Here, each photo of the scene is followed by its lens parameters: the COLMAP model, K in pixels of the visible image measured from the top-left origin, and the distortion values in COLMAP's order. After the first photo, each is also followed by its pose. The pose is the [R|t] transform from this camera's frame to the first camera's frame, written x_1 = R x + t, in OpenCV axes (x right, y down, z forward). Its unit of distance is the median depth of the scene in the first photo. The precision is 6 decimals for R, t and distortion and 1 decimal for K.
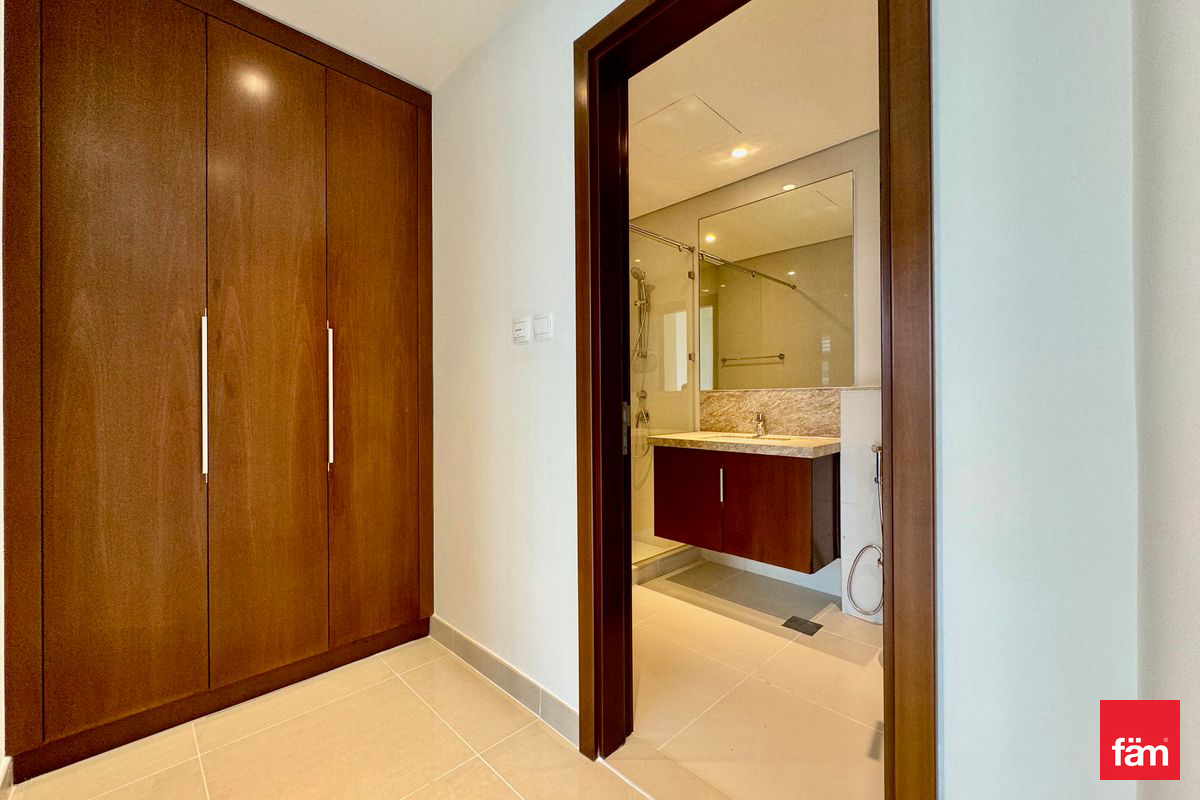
lens RADIAL K [[476.9, 0, 600.1], [0, 476.9, 399.6], [0, 0, 1]] dist [-0.002491, -0.000669]
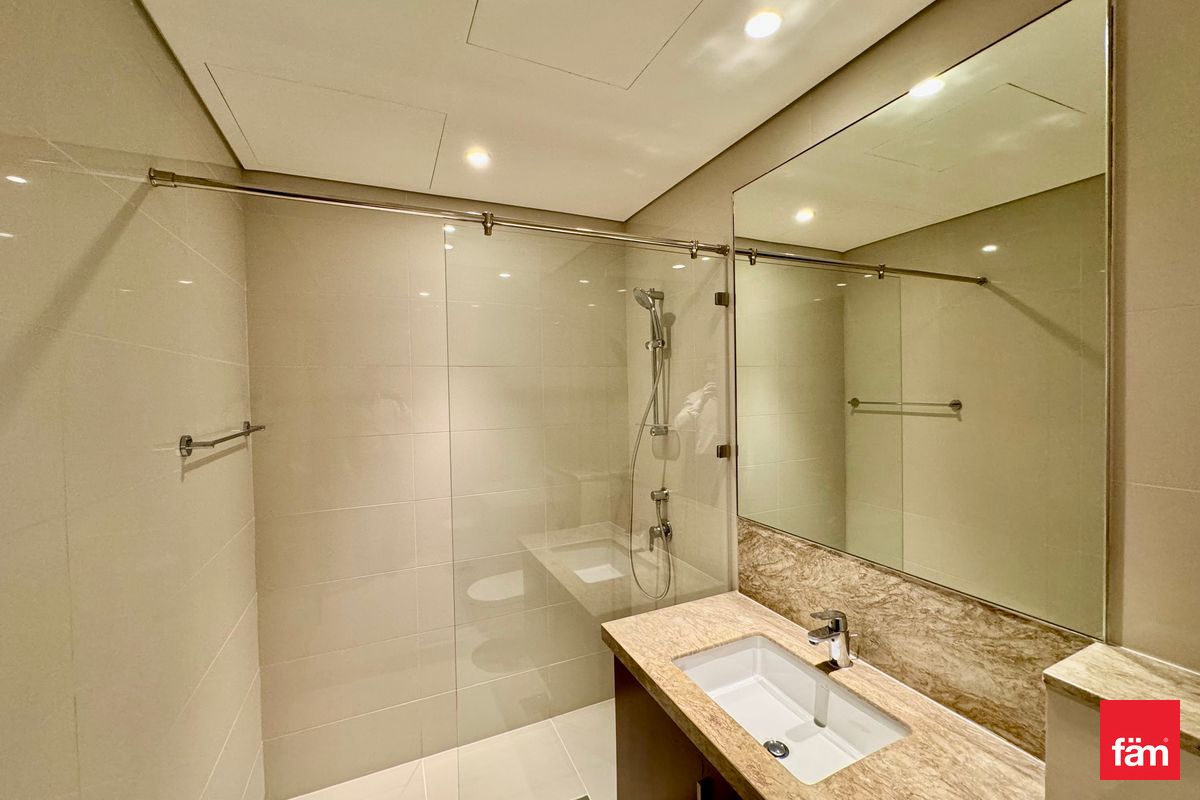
lens RADIAL K [[476.9, 0, 600.8], [0, 476.9, 399.4], [0, 0, 1]] dist [-0.002491, -0.000669]
pose [[0.938643, -0.004790, -0.344856, 0.250502], [0.014082, 0.999602, 0.024444, -0.164956], [0.344602, -0.027800, 0.938337, 0.451783]]
